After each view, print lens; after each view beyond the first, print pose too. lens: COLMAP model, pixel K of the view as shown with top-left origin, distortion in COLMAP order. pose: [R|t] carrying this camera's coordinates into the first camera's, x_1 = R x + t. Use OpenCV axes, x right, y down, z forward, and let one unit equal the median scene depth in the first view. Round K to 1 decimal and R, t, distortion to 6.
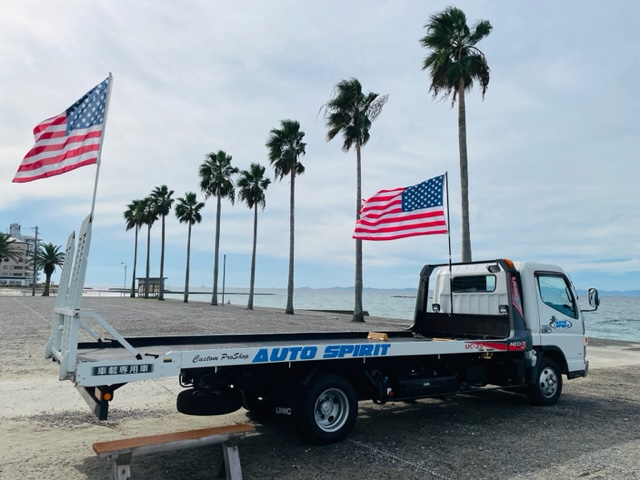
lens RADIAL K [[489.4, 0, 321.5], [0, 489.4, 242.0], [0, 0, 1]] dist [0.059479, -0.060525]
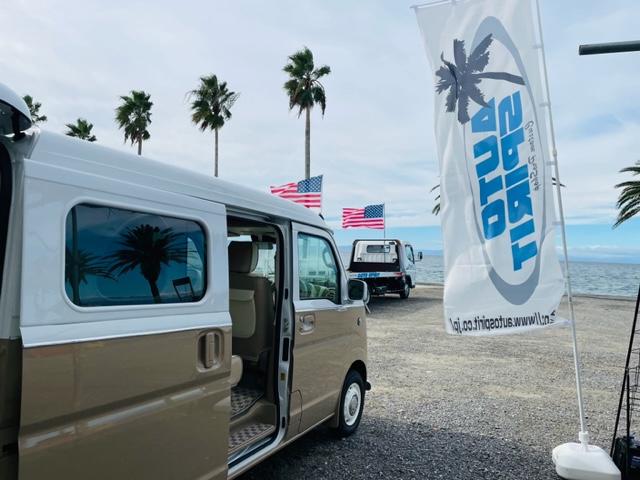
lens RADIAL K [[489.4, 0, 318.9], [0, 489.4, 238.3], [0, 0, 1]] dist [0.059479, -0.060525]
pose [[0.874075, 0.026448, 0.485071, -1.114745], [-0.069317, 0.995090, 0.070648, -0.112914], [-0.480821, -0.095376, 0.871616, -0.892863]]
